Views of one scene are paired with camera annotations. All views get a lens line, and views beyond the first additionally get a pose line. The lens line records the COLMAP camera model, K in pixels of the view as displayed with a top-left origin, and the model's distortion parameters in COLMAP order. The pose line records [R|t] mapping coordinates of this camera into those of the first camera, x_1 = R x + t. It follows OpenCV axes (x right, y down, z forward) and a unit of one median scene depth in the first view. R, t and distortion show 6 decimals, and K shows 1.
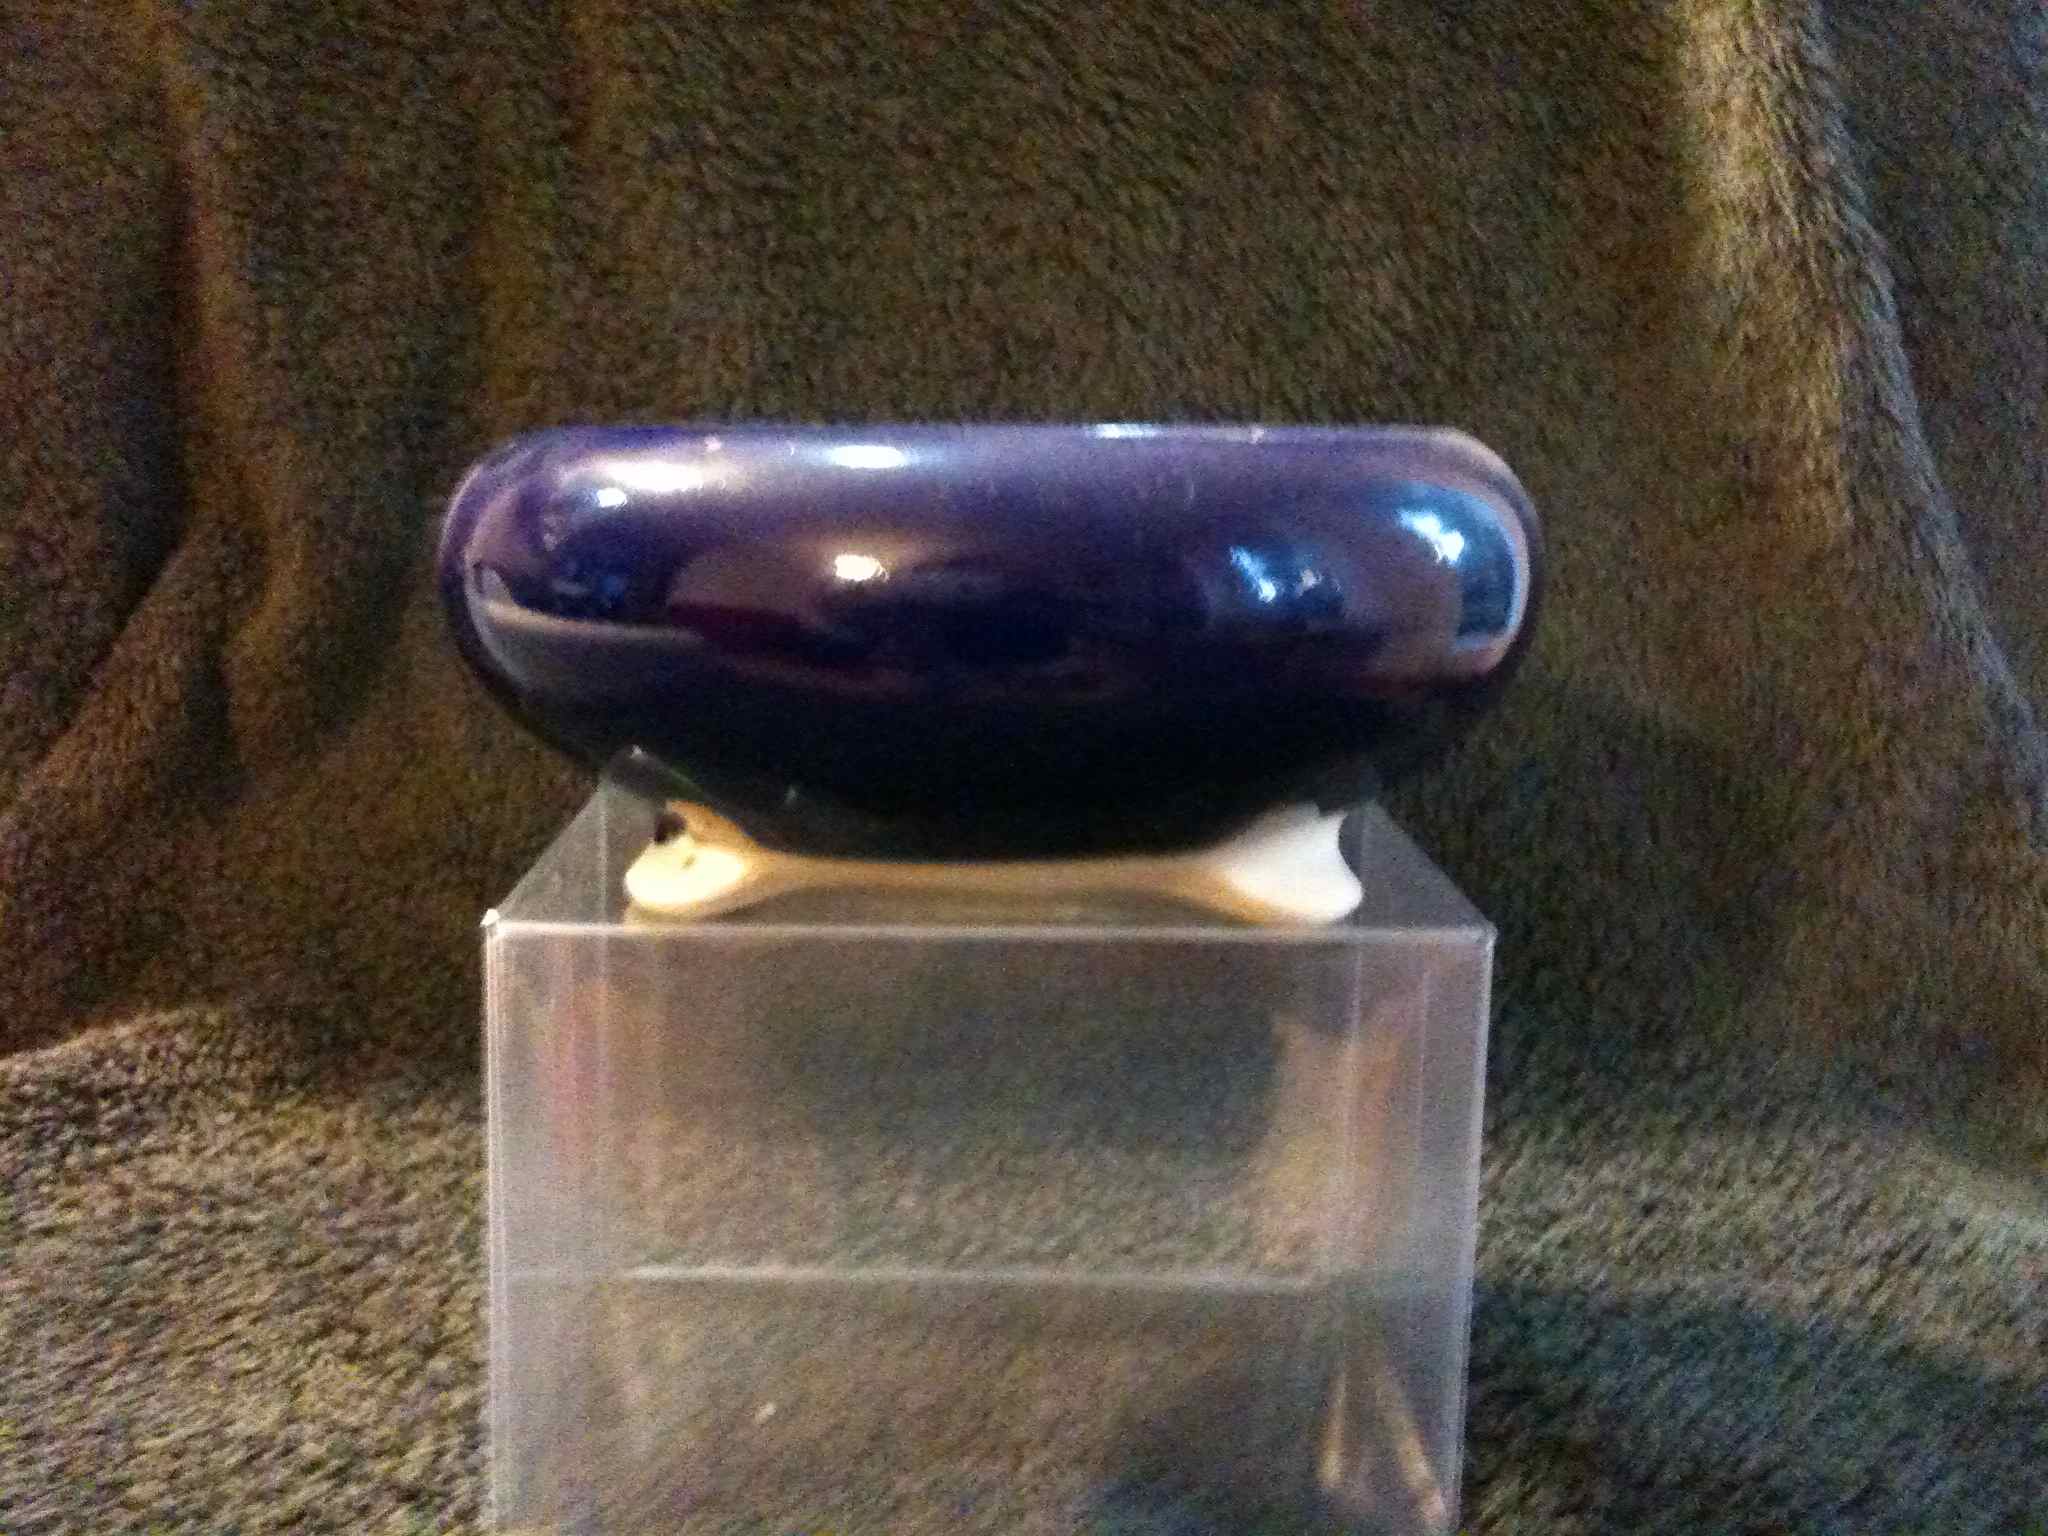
lens RADIAL K [[2223.2, 0, 1020.3], [0, 2223.2, 763.8], [0, 0, 1]] dist [0.106807, -0.383817]
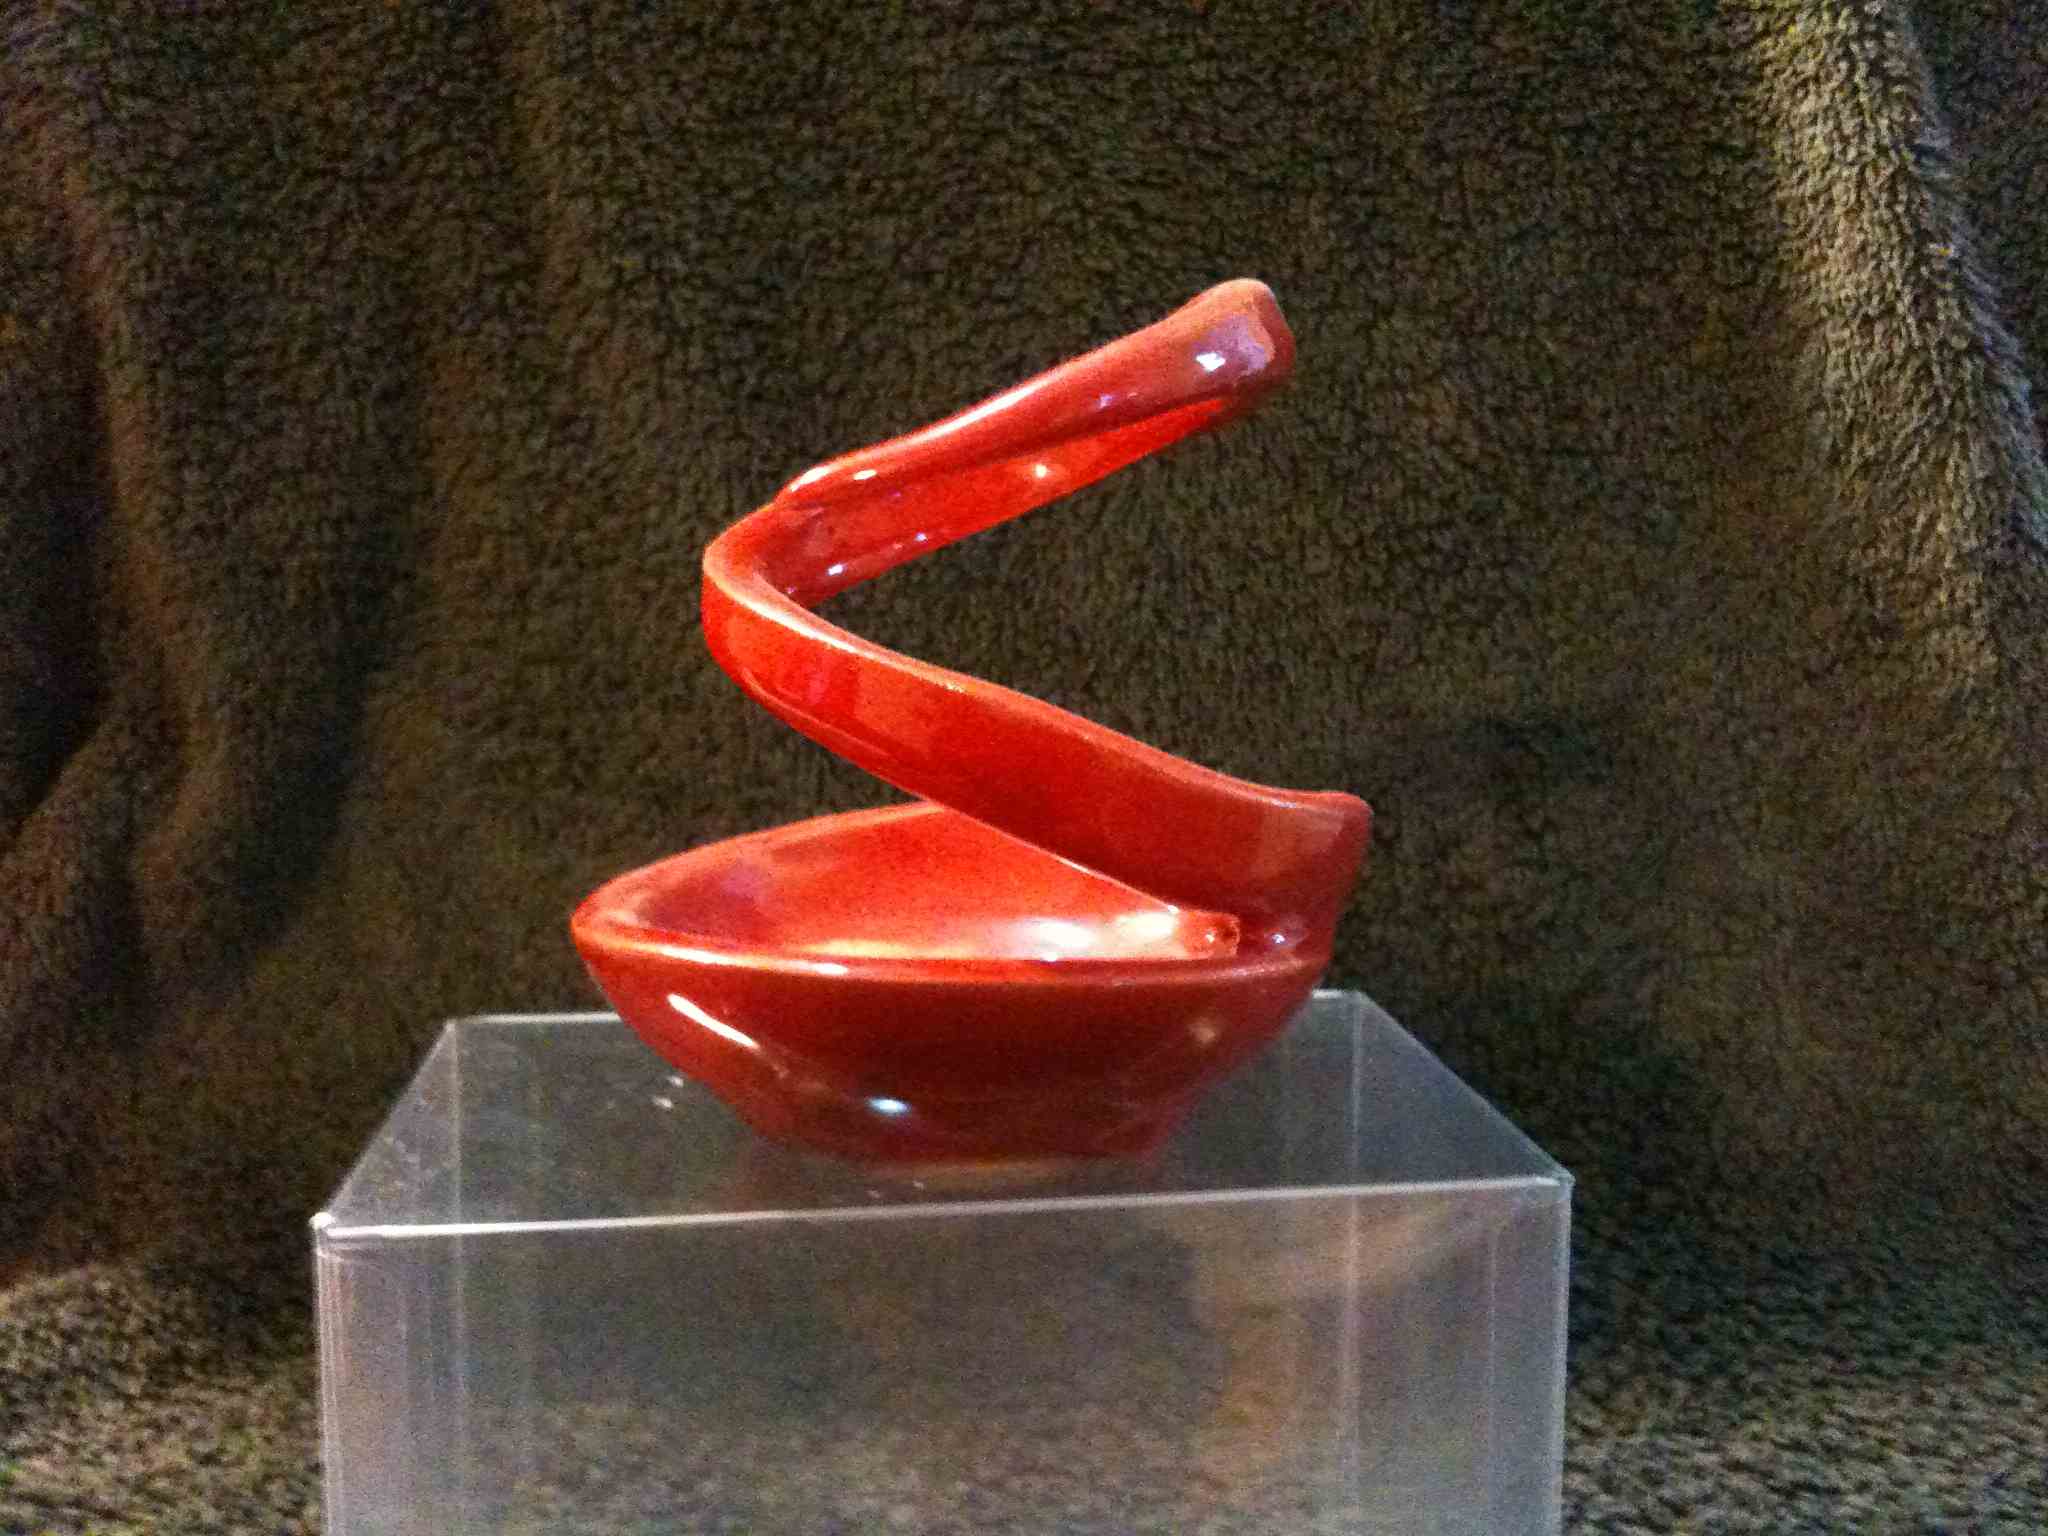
lens RADIAL K [[2226.6, 0, 1057.6], [0, 2226.6, 738.6], [0, 0, 1]] dist [0.171452, -0.602887]
pose [[0.999324, -0.023433, -0.028323, 0.034533], [0.021397, 0.997306, -0.070161, -0.026266], [0.029891, 0.069507, 0.997134, 0.127240]]
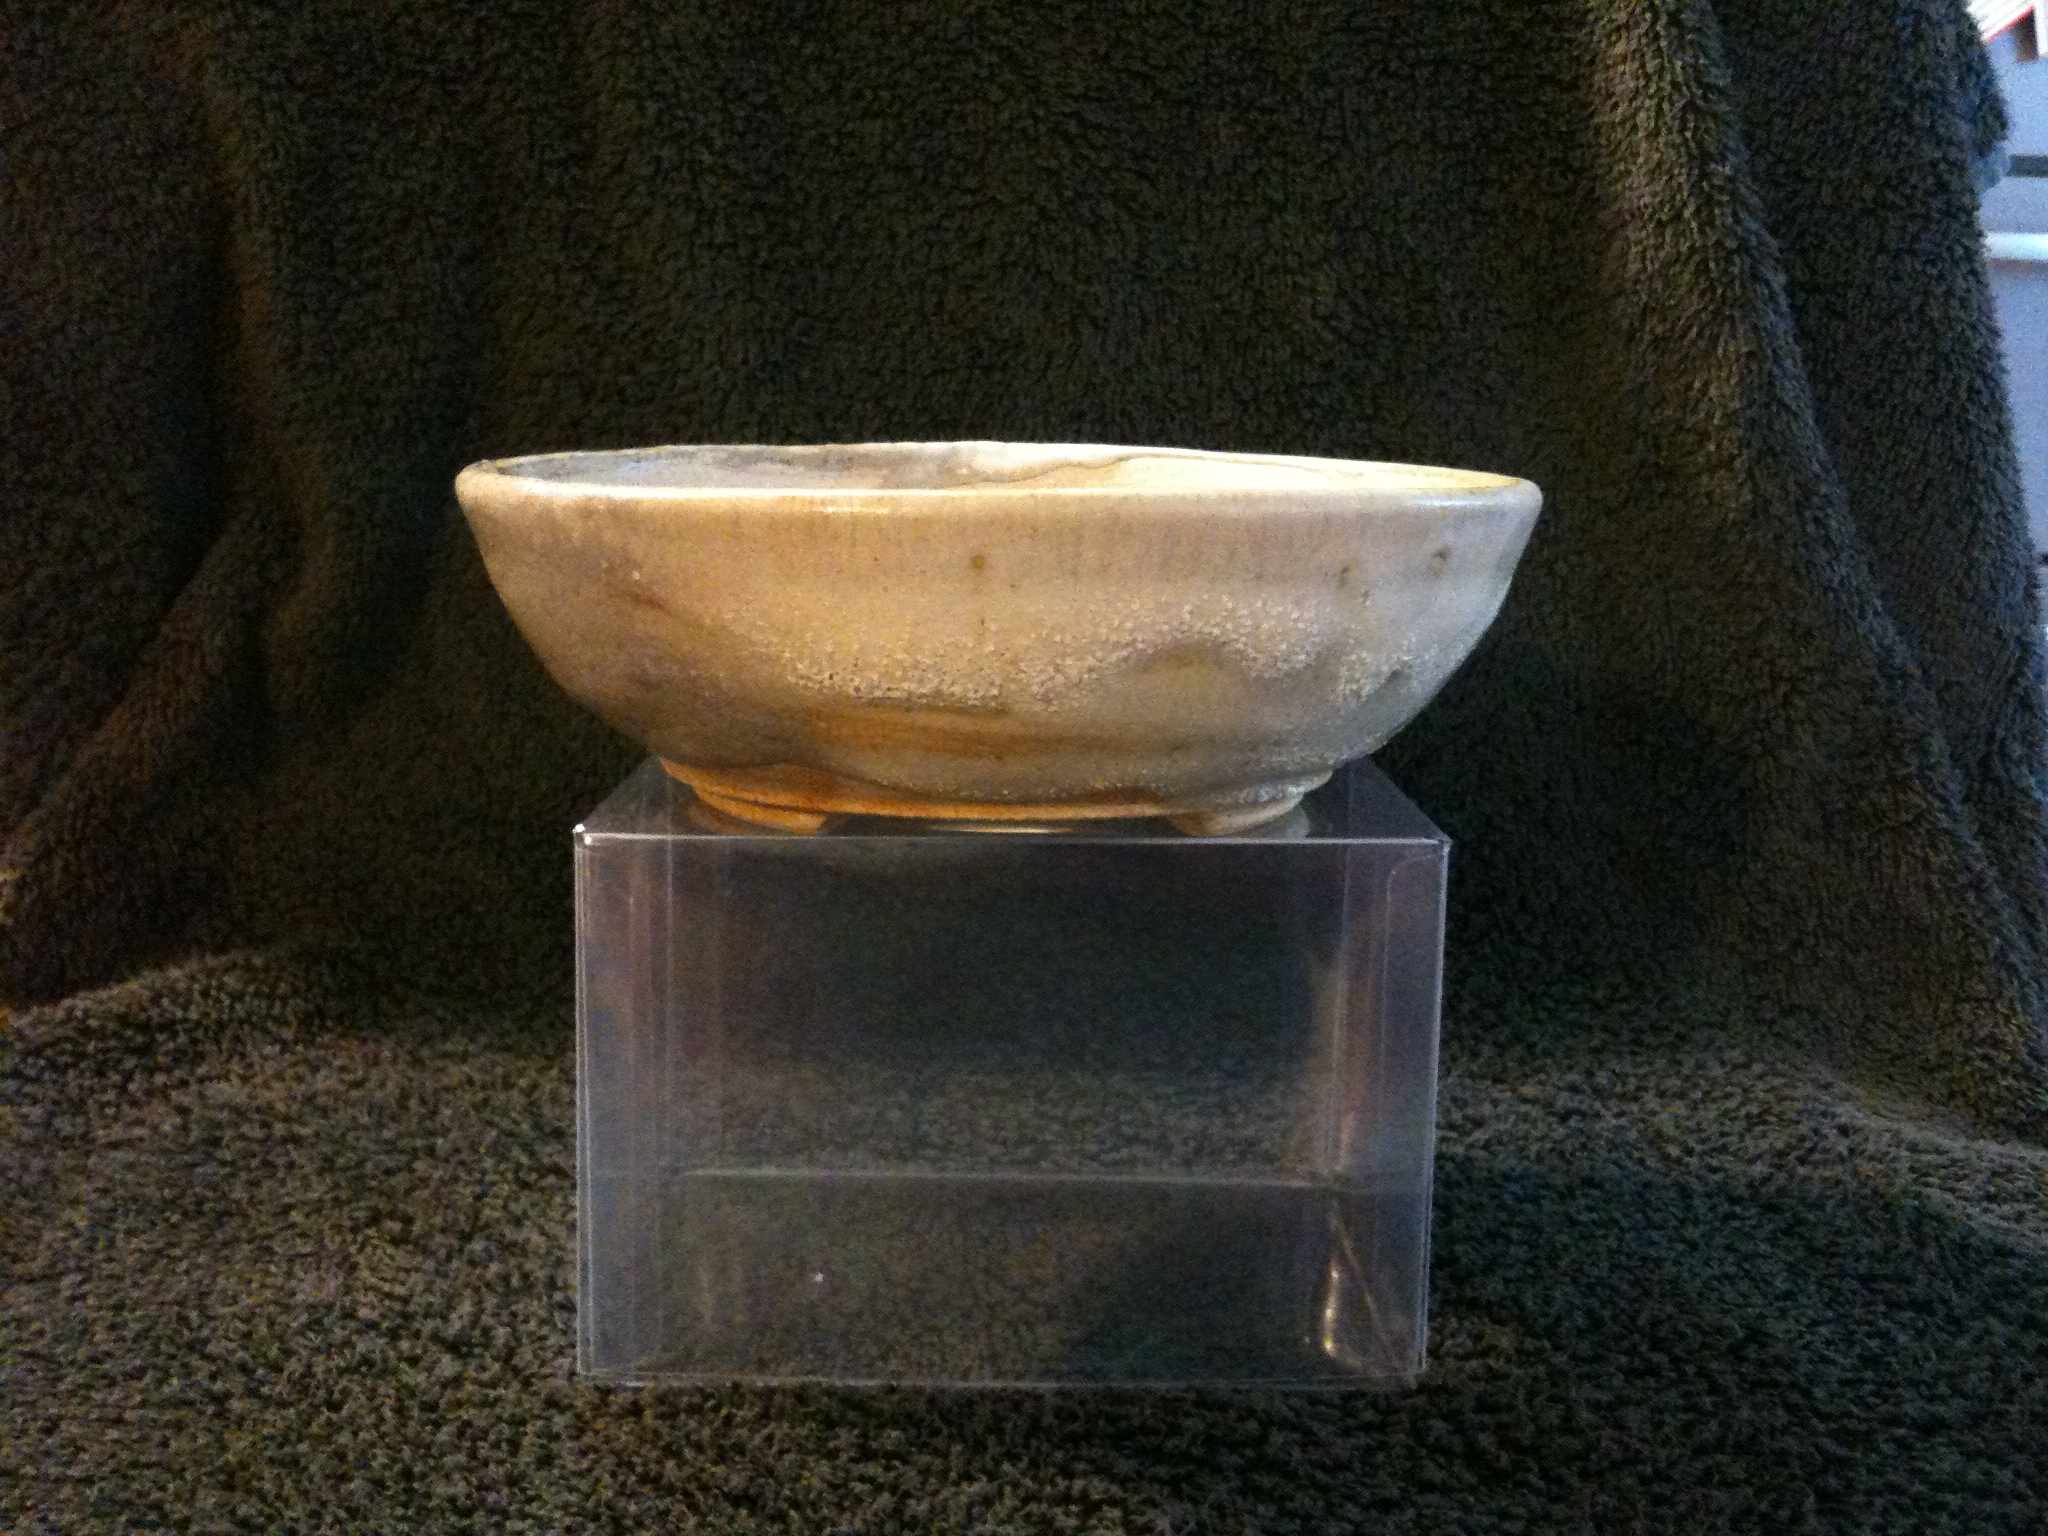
lens RADIAL K [[2212.2, 0, 1012.6], [0, 2212.2, 768.0], [0, 0, 1]] dist [0.109999, -0.382098]
pose [[0.999966, -0.007751, 0.002799, 0.005805], [0.007777, 0.999926, -0.009381, 0.031231], [-0.002726, 0.009402, 0.999952, -0.090212]]
